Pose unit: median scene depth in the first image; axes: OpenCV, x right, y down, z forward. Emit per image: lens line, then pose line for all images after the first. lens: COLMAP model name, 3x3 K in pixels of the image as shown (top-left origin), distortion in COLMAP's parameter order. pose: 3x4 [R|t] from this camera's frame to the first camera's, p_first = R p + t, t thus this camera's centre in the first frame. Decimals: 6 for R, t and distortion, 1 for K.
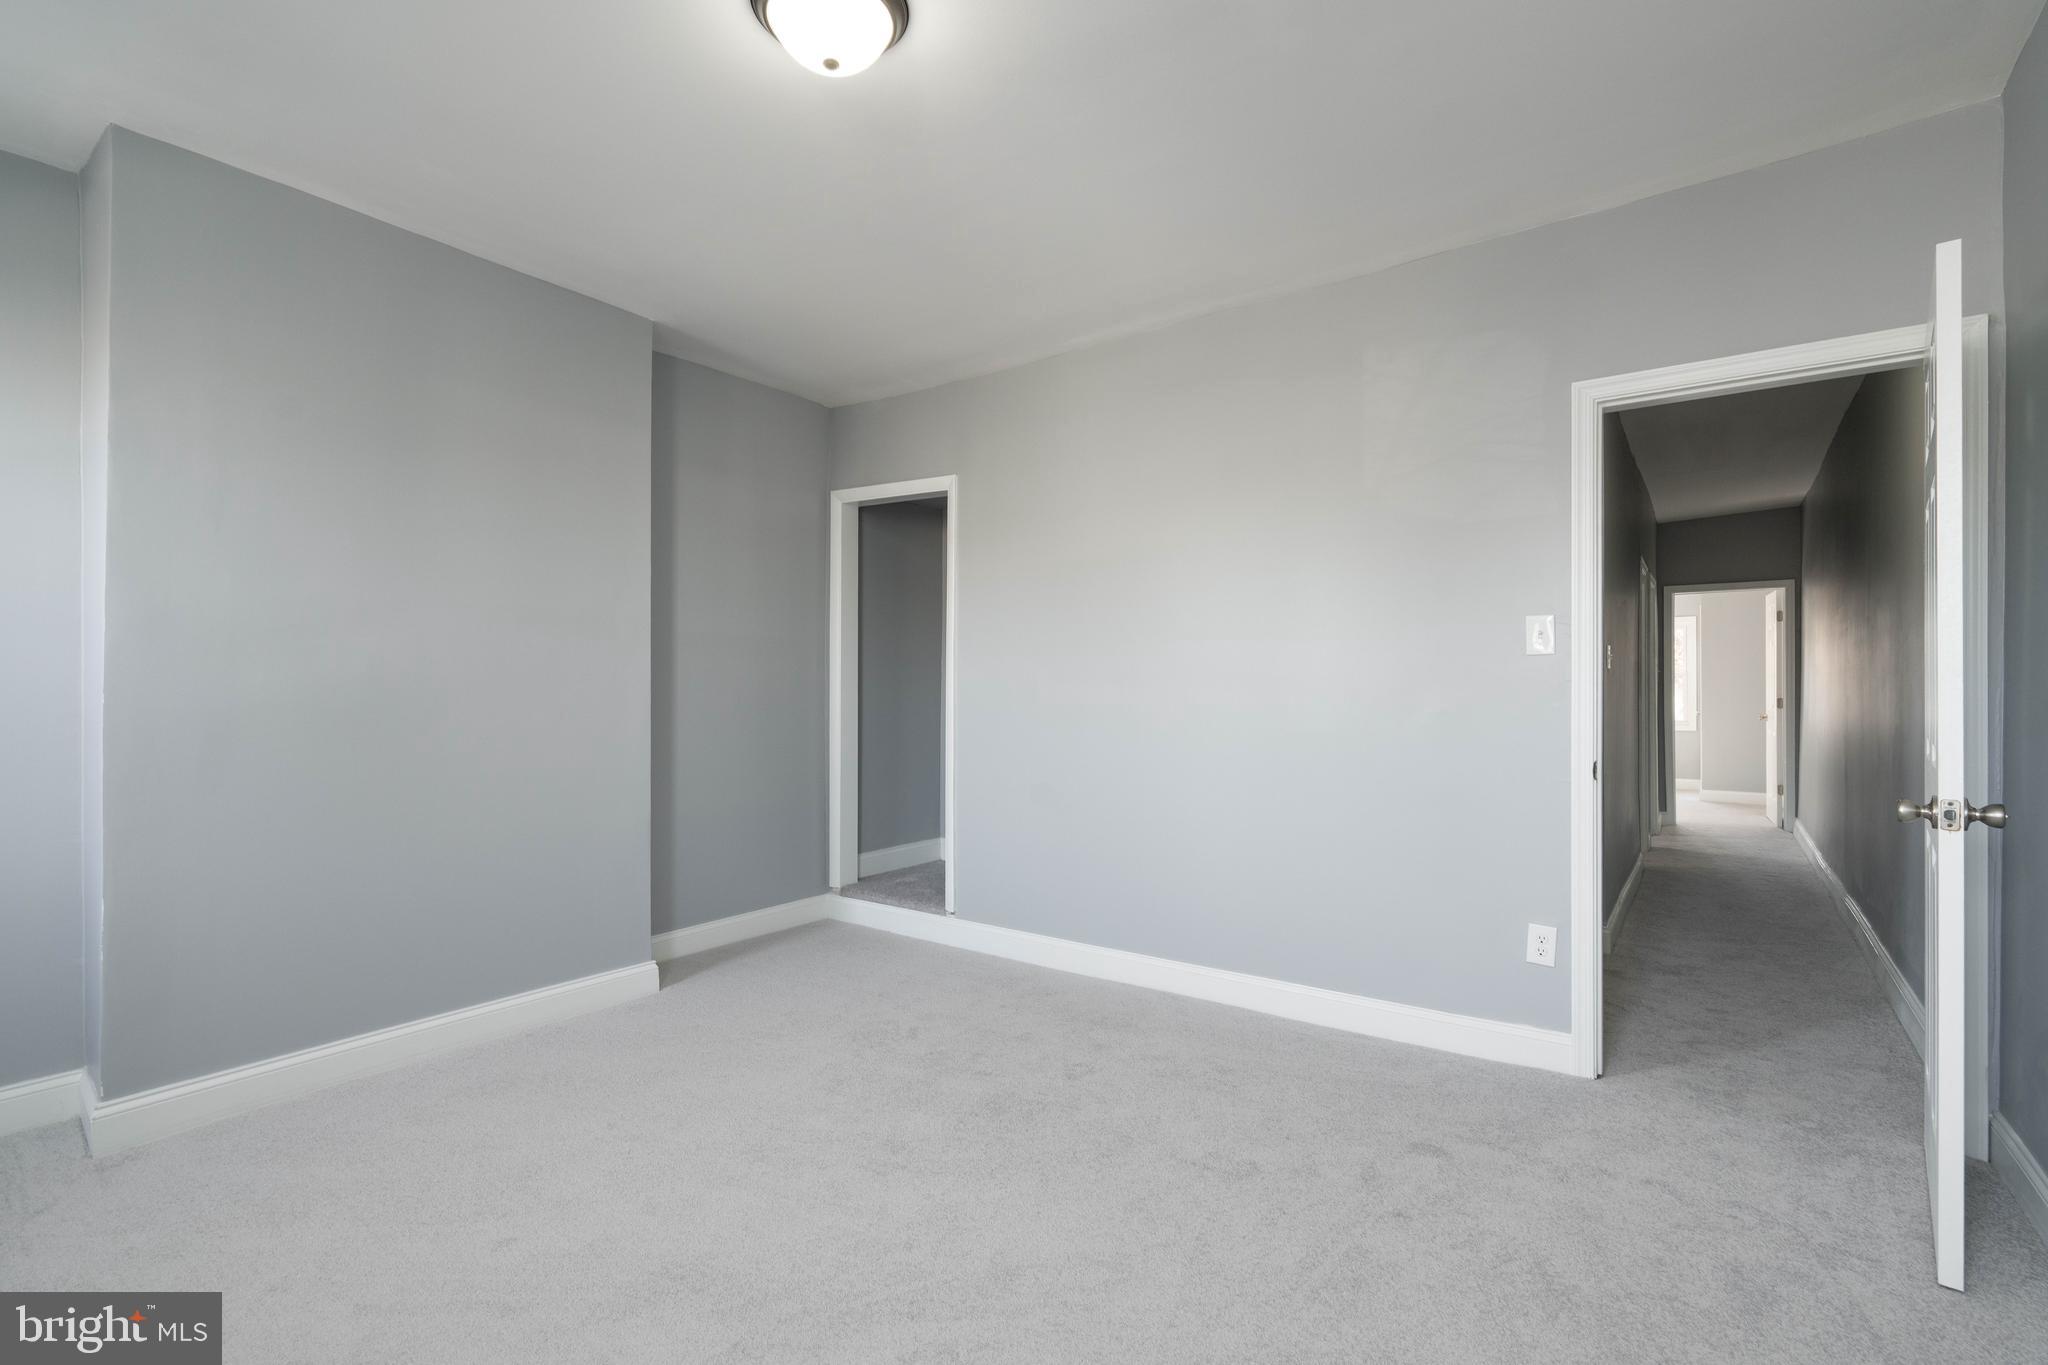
lens RADIAL K [[943.2, 0, 1023.4], [0, 943.2, 676.3], [0, 0, 1]] dist [-0.007123, 0.001731]
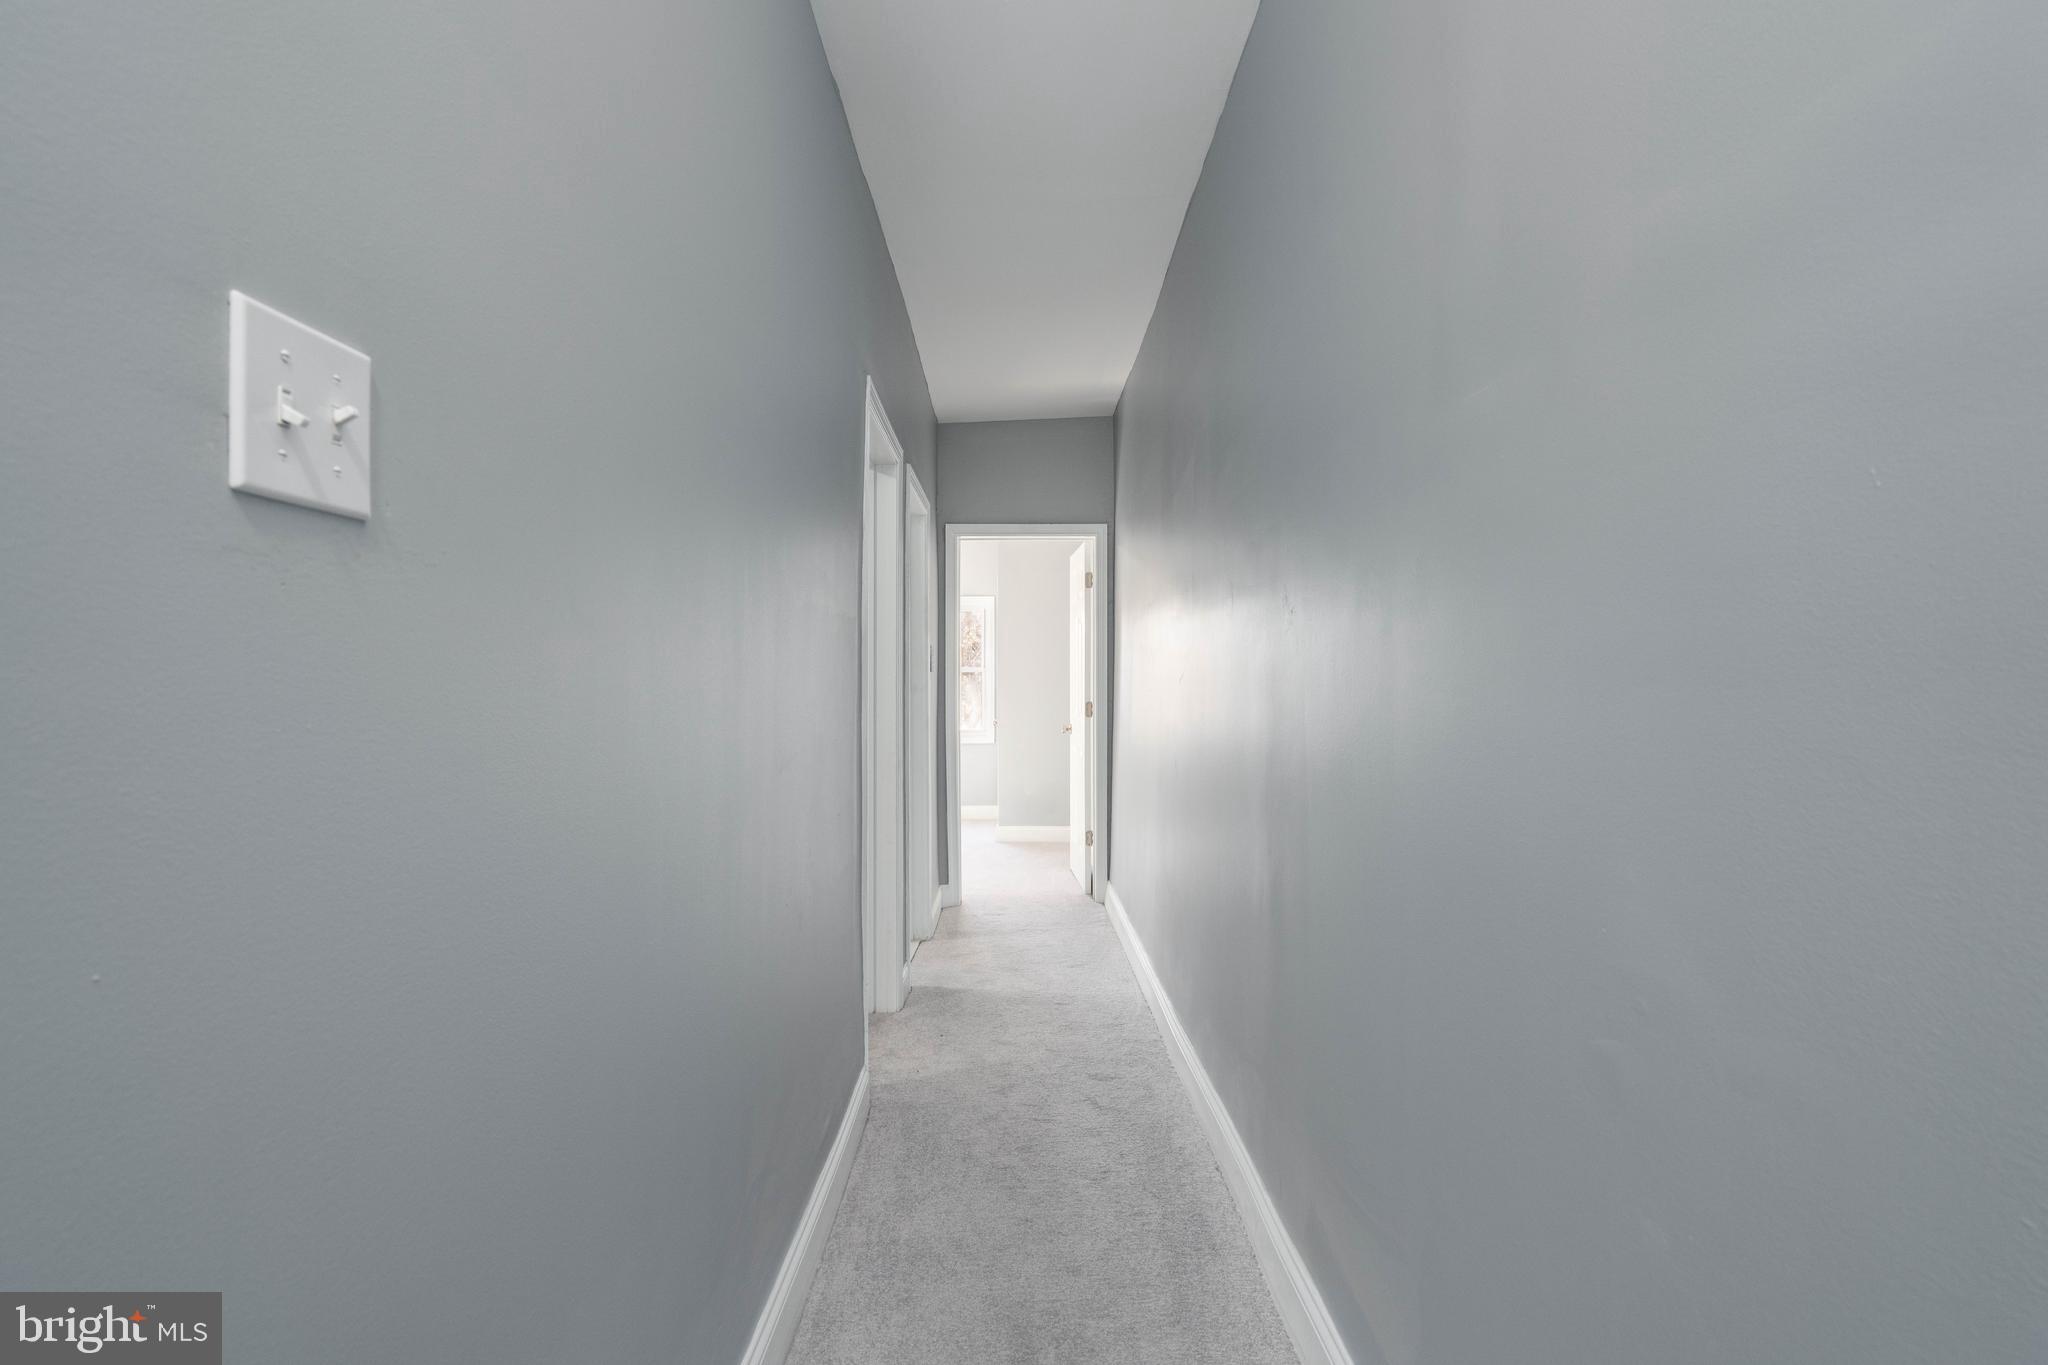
lens RADIAL K [[943.2, 0, 1023.2], [0, 943.2, 680.8], [0, 0, 1]] dist [-0.007123, 0.001731]
pose [[0.803583, -0.002709, 0.595186, 0.365948], [-0.002434, 0.999966, 0.007838, 0.002834], [-0.595188, -0.007747, 0.803549, 0.485648]]
